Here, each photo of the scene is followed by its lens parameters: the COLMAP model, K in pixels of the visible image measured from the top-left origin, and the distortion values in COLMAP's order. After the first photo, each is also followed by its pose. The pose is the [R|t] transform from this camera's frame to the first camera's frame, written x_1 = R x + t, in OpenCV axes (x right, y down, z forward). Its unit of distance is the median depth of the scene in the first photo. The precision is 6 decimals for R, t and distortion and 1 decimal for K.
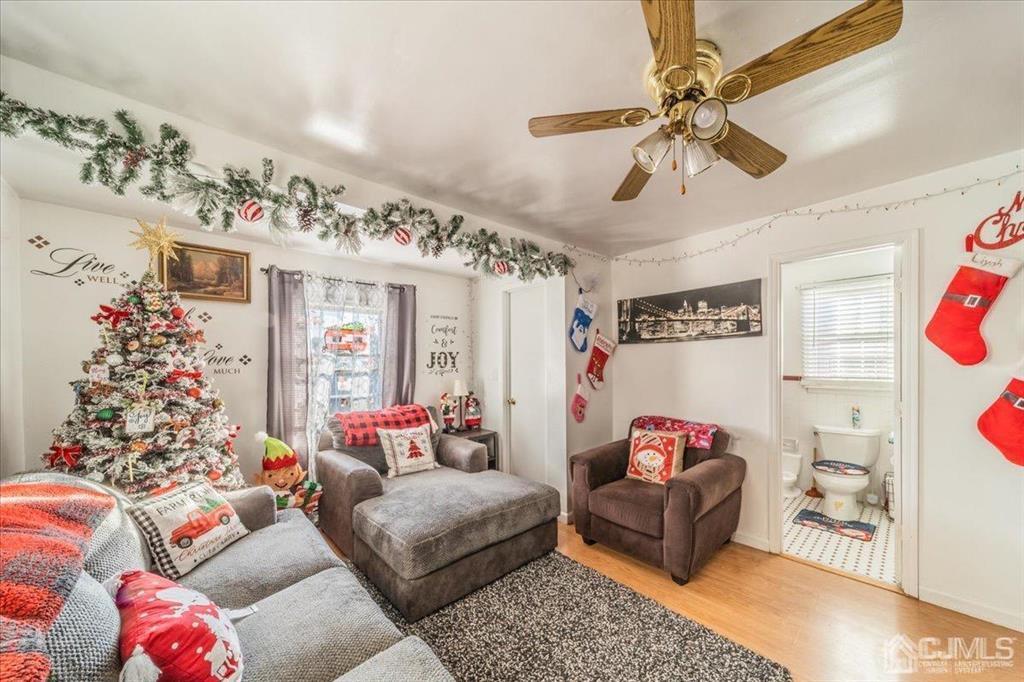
lens RADIAL K [[367.8, 0, 521.9], [0, 367.8, 370.3], [0, 0, 1]] dist [0.001704, 0.000003]
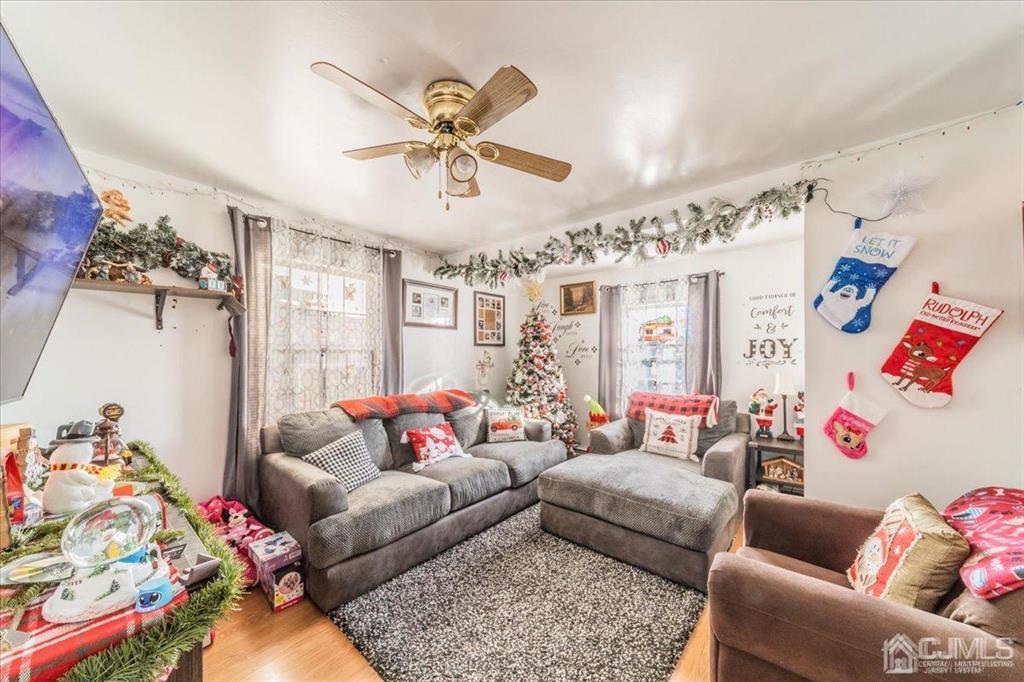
lens RADIAL K [[367.8, 0, 521.9], [0, 367.8, 370.3], [0, 0, 1]] dist [0.001704, 0.000003]
pose [[0.124132, 0.052759, -0.990862, 0.698717], [-0.025430, 0.998427, 0.049976, -0.009357], [0.991940, 0.018995, 0.125278, 0.457724]]
